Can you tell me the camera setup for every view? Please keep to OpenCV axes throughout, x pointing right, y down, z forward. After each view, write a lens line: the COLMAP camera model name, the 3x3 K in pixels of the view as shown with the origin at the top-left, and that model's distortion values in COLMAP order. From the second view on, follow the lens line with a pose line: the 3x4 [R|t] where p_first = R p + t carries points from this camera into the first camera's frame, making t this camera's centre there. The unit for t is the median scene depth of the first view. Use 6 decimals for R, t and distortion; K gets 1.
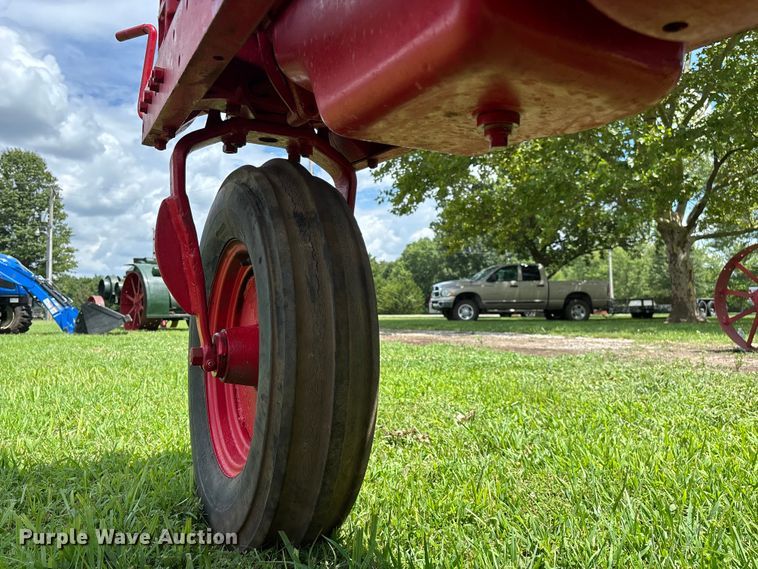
lens RADIAL K [[572.7, 0, 373.9], [0, 572.7, 299.9], [0, 0, 1]] dist [0.043921, -0.000091]
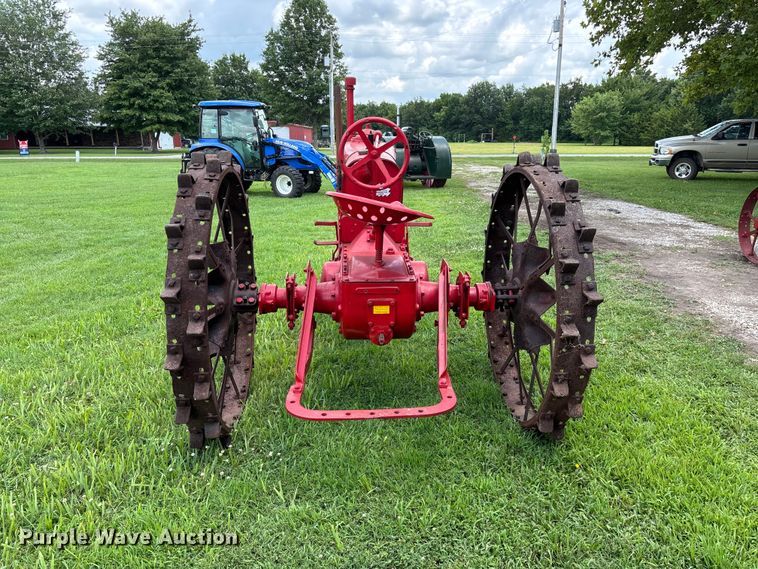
lens RADIAL K [[593.6, 0, 389.3], [0, 593.6, 285.3], [0, 0, 1]] dist [0.096194, -0.103212]
pose [[0.912636, 0.116965, -0.391682, 0.128319], [-0.004262, 0.960859, 0.277004, -0.078406], [0.408751, -0.251134, 0.877413, -0.213830]]
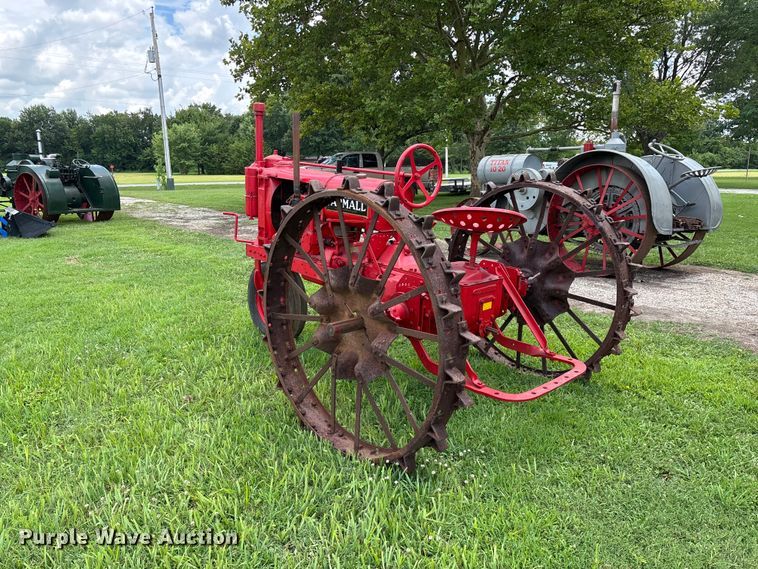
lens RADIAL K [[593.9, 0, 379.0], [0, 593.9, 284.5], [0, 0, 1]] dist [0.085654, -0.085946]
pose [[0.965751, -0.043922, 0.255724, -0.040527], [-0.014940, 0.974521, 0.223800, -0.075752], [-0.259038, -0.219956, 0.940488, -0.248145]]
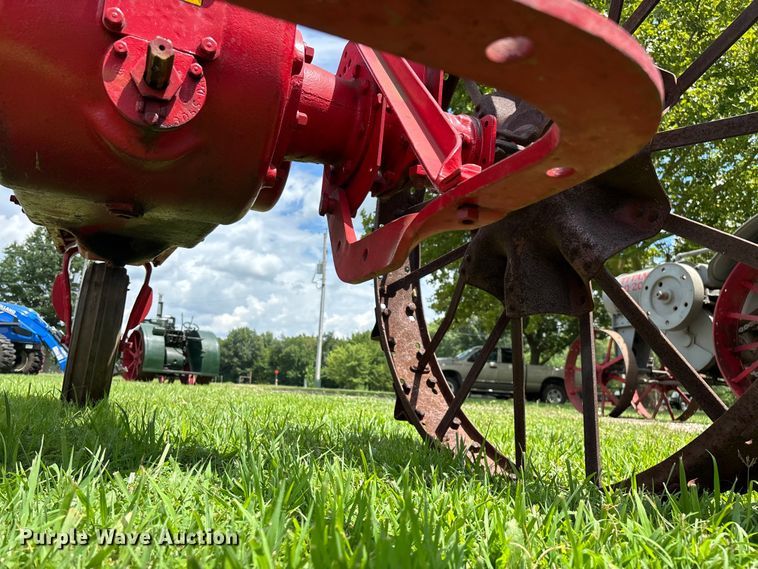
lens RADIAL K [[581.4, 0, 379.0], [0, 581.4, 284.5], [0, 0, 1]] dist [0.037861, -0.000354]
pose [[0.997232, 0.058528, -0.045863, 0.074169], [-0.065153, 0.985022, -0.159644, 0.010893], [0.035833, 0.162191, 0.986109, -0.095220]]
